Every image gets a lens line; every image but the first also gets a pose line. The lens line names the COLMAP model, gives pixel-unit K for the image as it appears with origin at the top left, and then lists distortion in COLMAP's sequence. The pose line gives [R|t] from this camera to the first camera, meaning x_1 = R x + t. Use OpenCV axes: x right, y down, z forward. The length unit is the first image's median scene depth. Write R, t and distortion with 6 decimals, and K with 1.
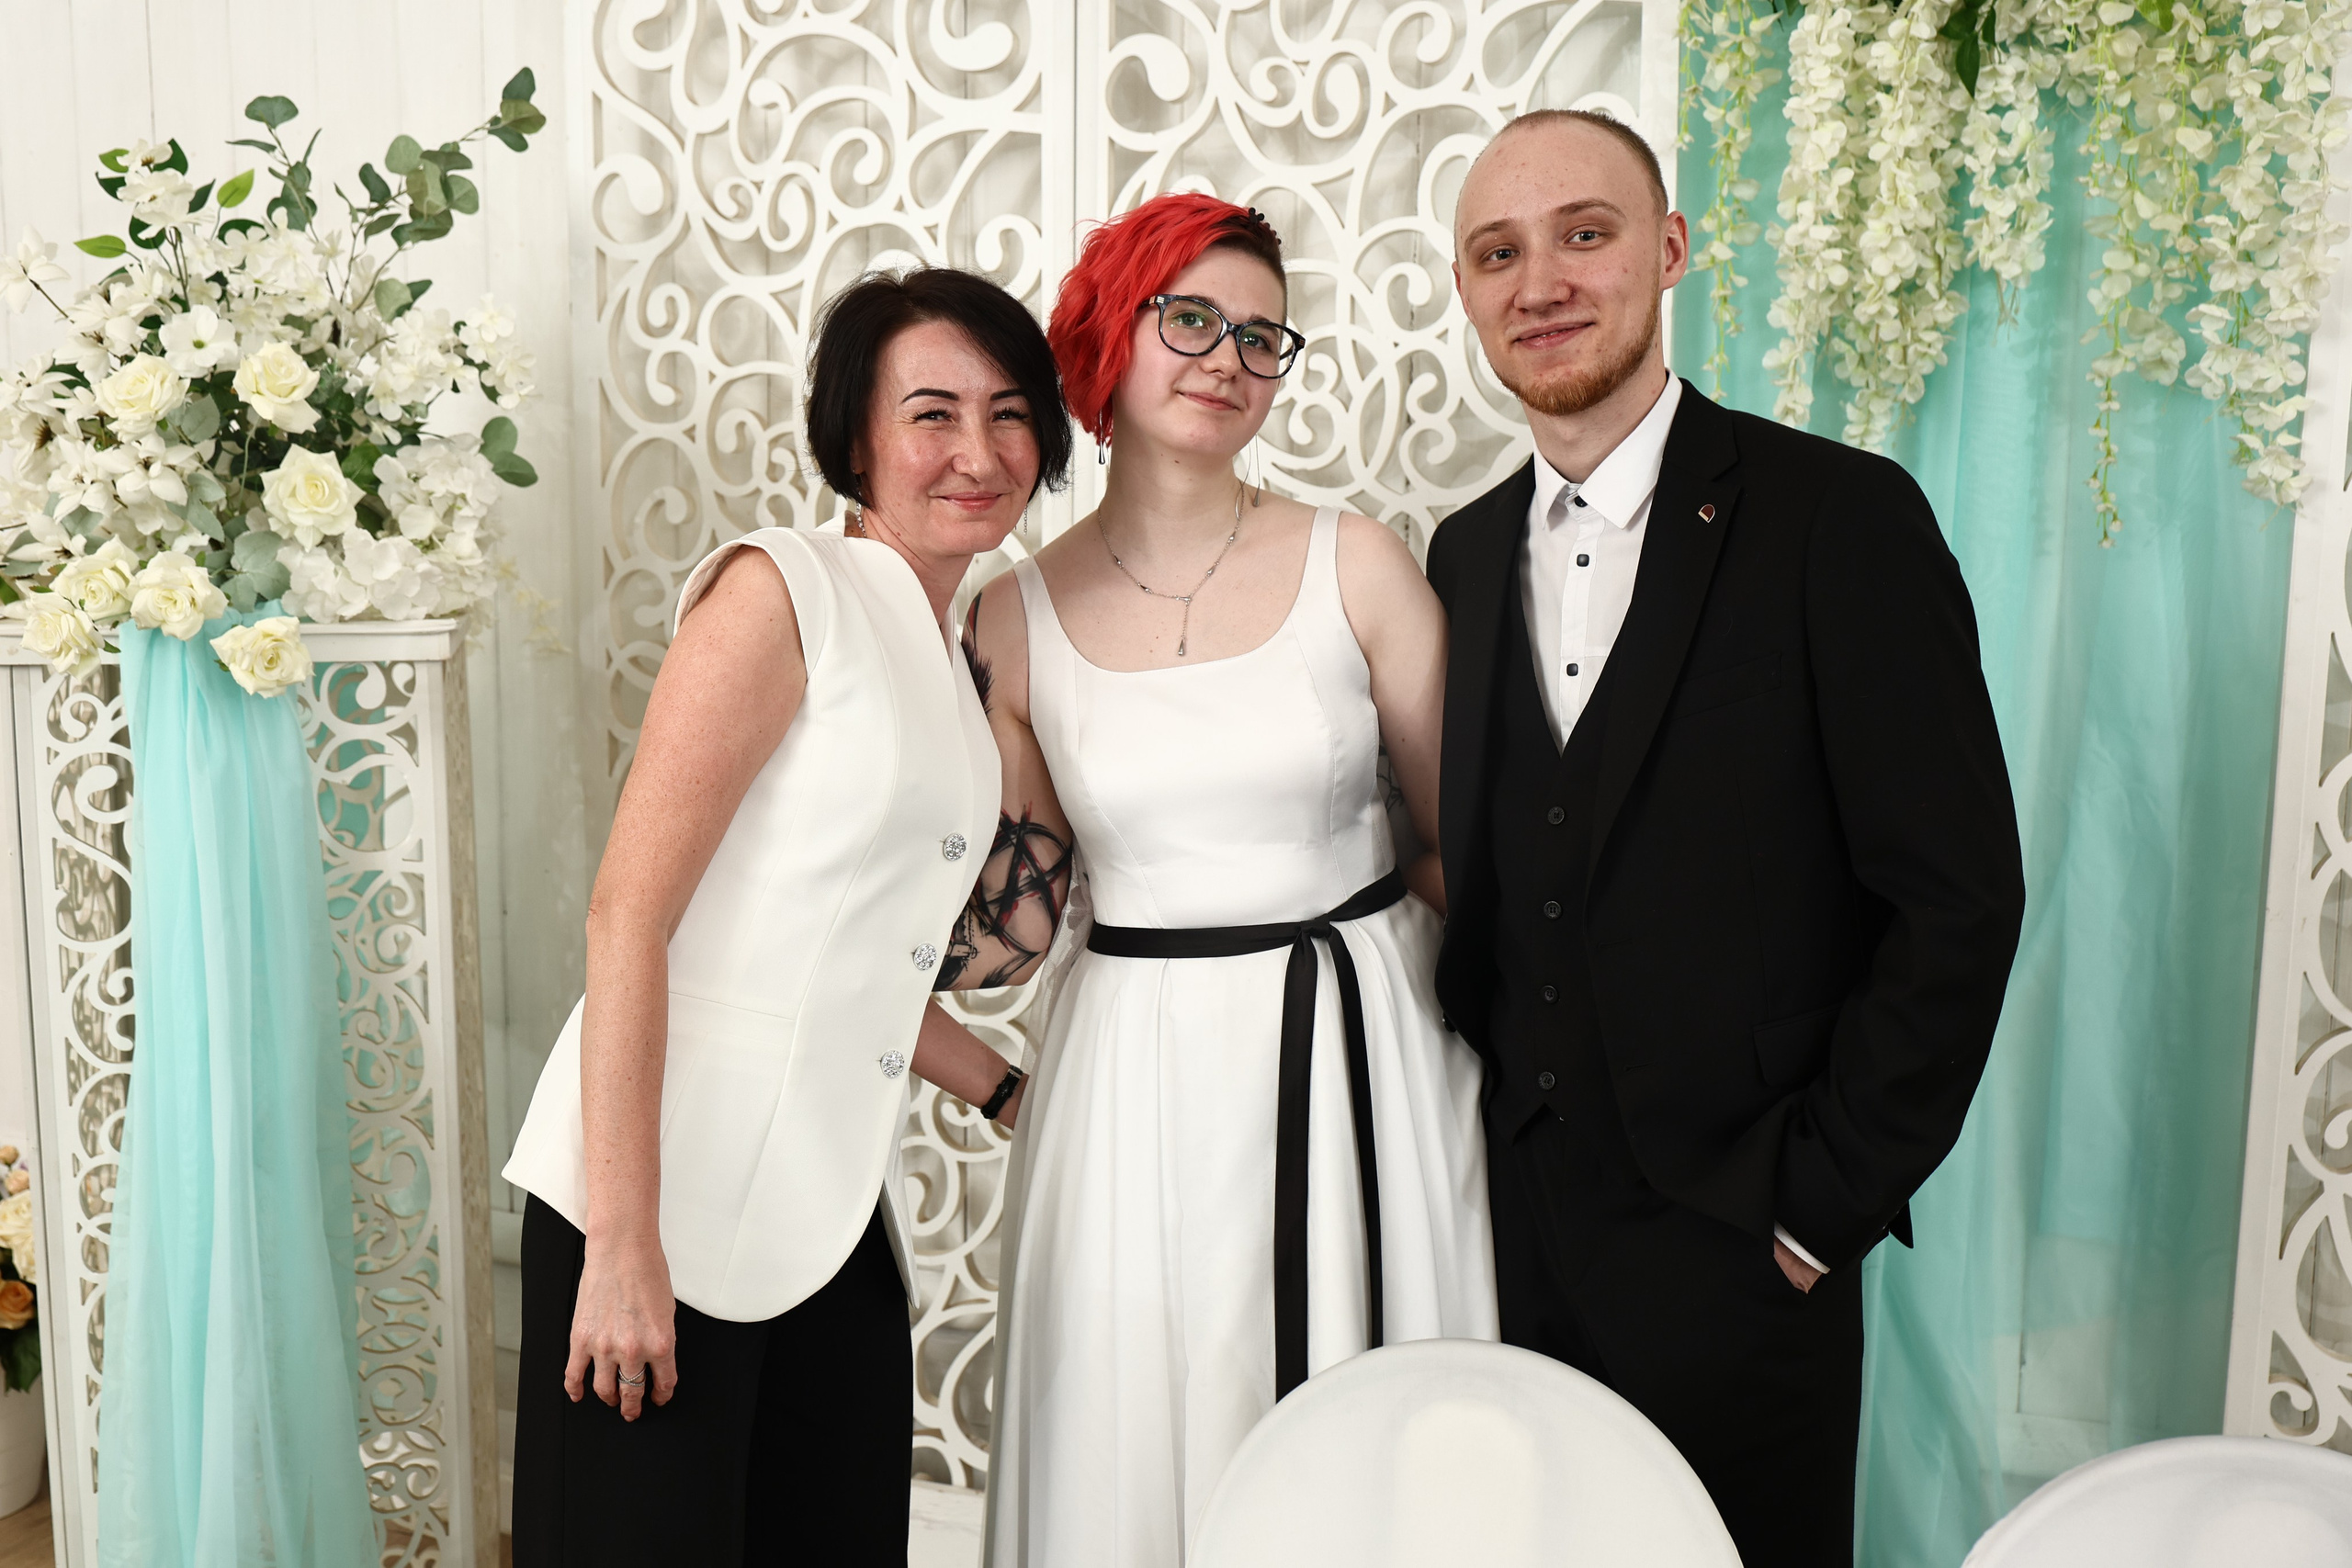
lens RADIAL K [[2249.9, 0, 1172.0], [0, 2249.9, 787.2], [0, 0, 1]] dist [0.014695, 0.008083]
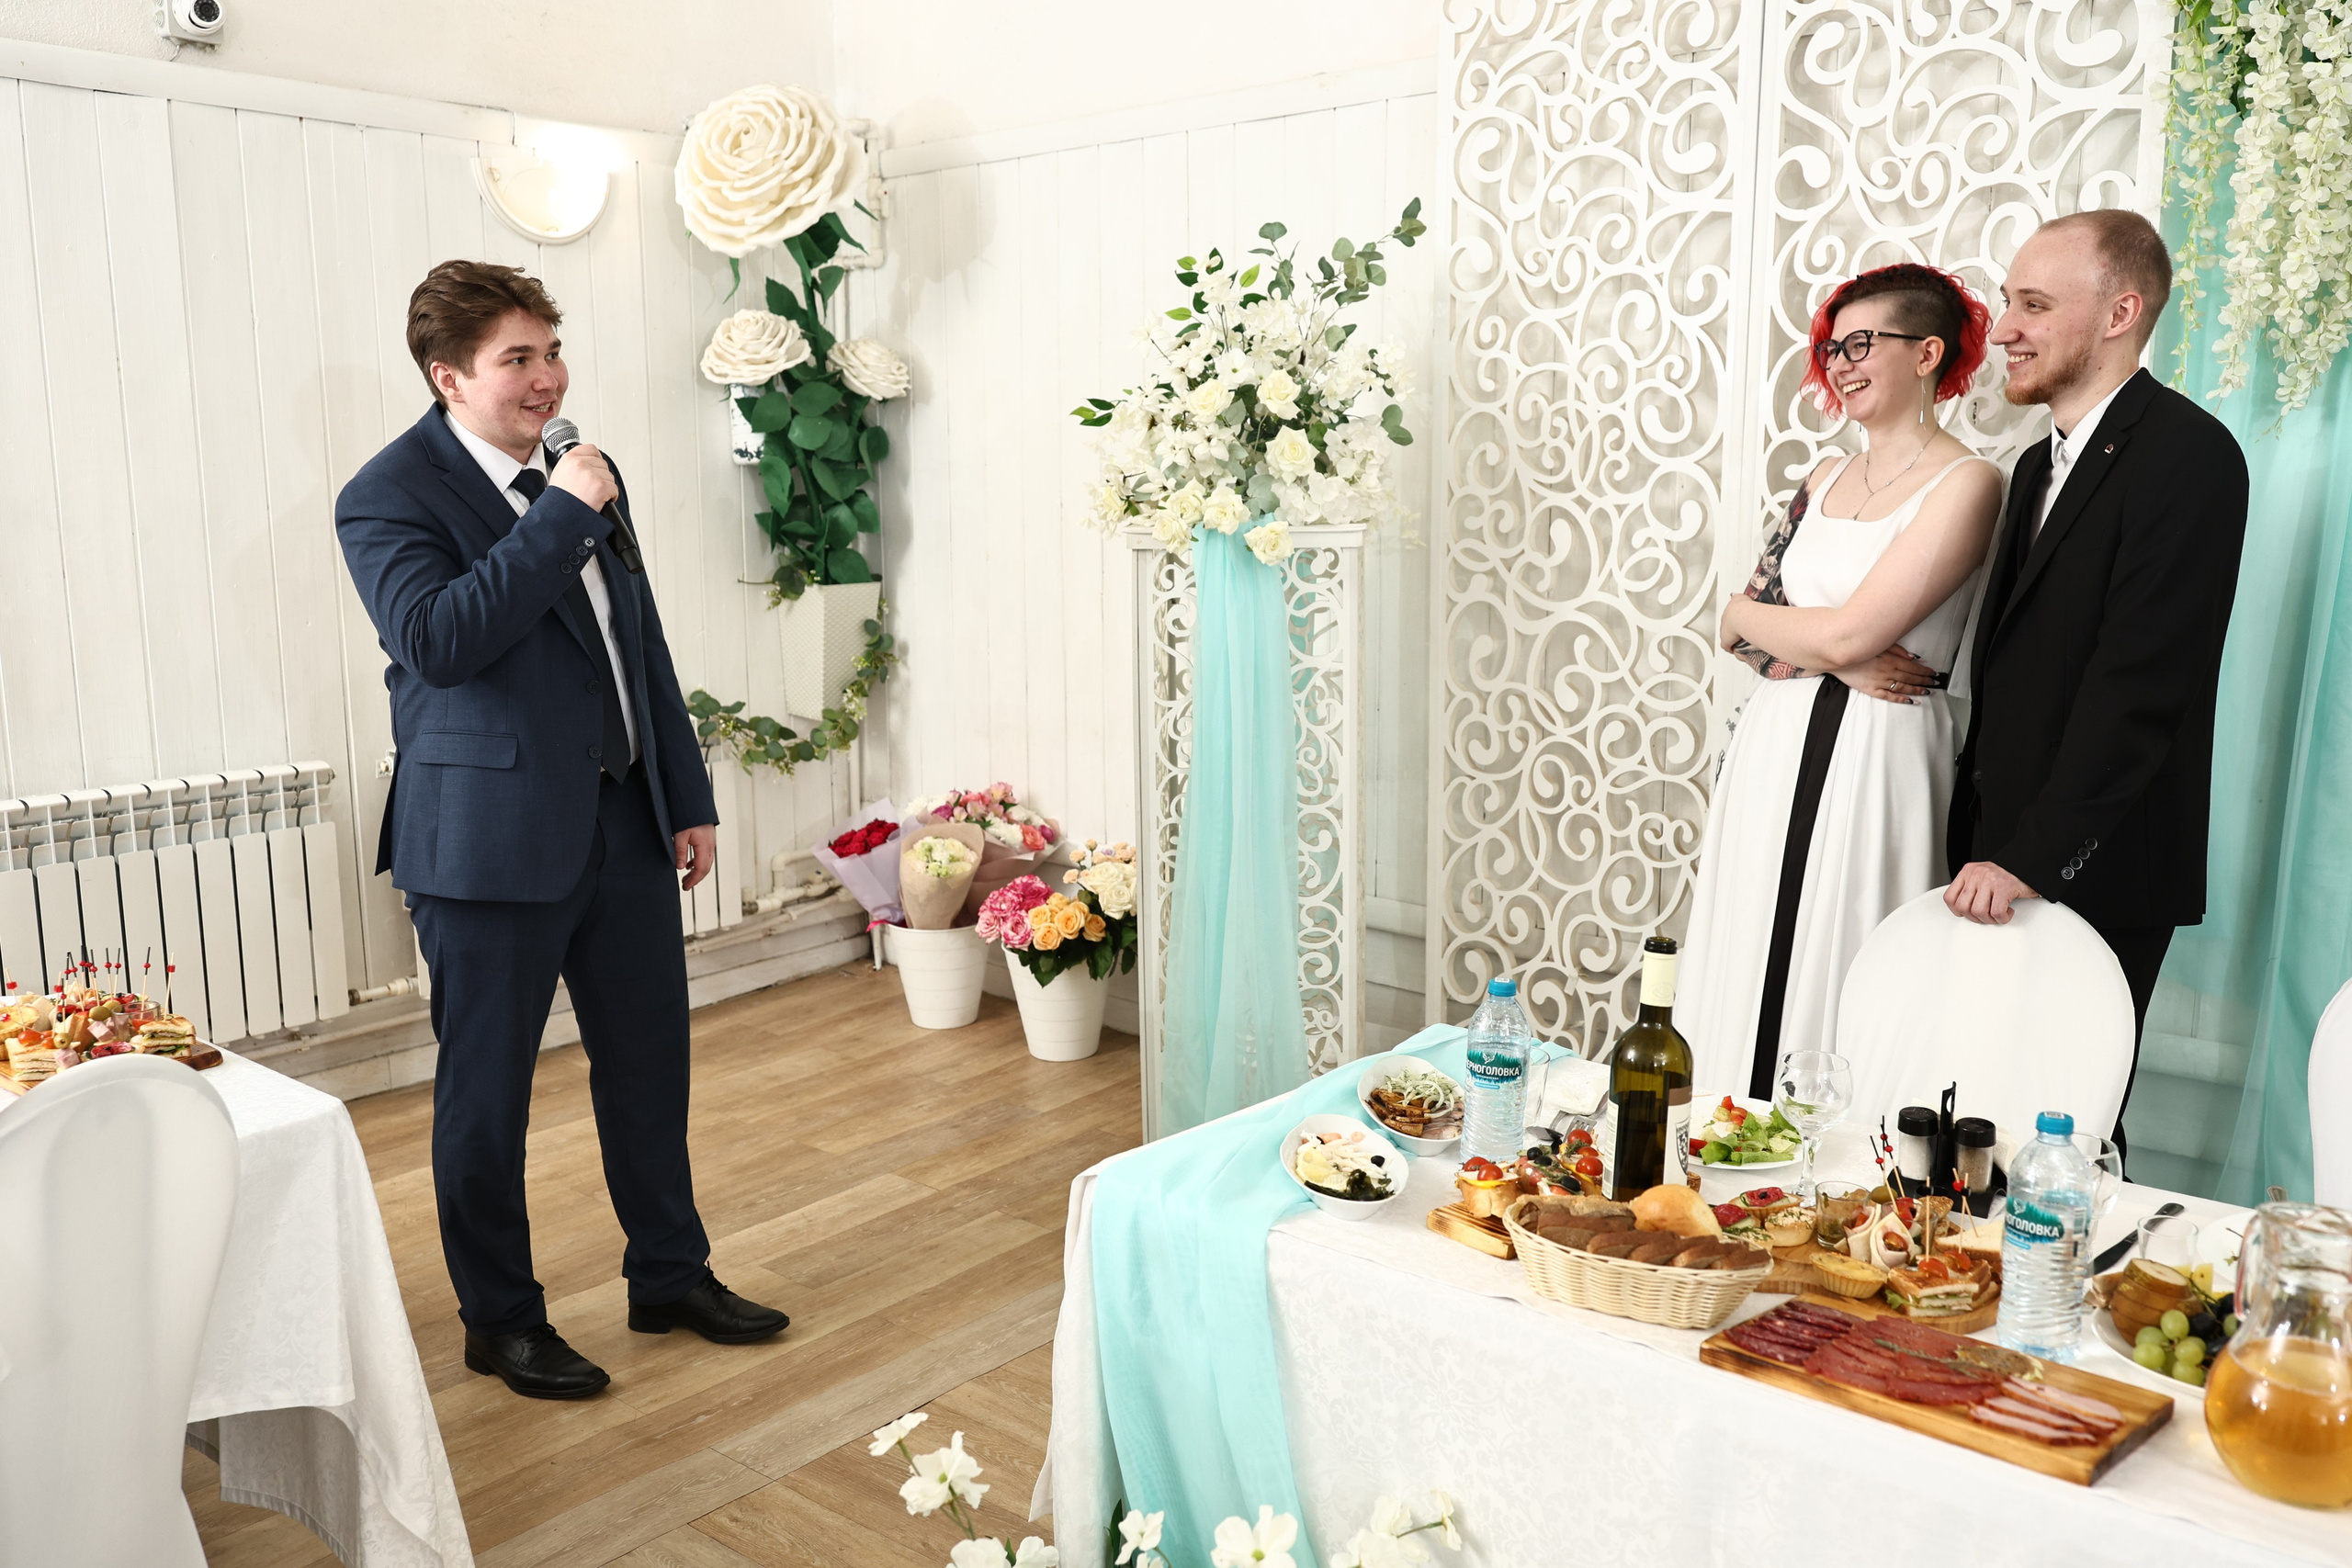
lens RADIAL K [[1973.2, 0, 1169.5], [0, 1973.2, 786.7], [0, 0, 1]] dist [0.016718, 0.017058]
pose [[0.930316, 0.046438, -0.363807, 0.103198], [-0.027147, 0.997950, 0.057961, 0.042722], [0.365752, -0.044046, 0.929669, -0.470381]]
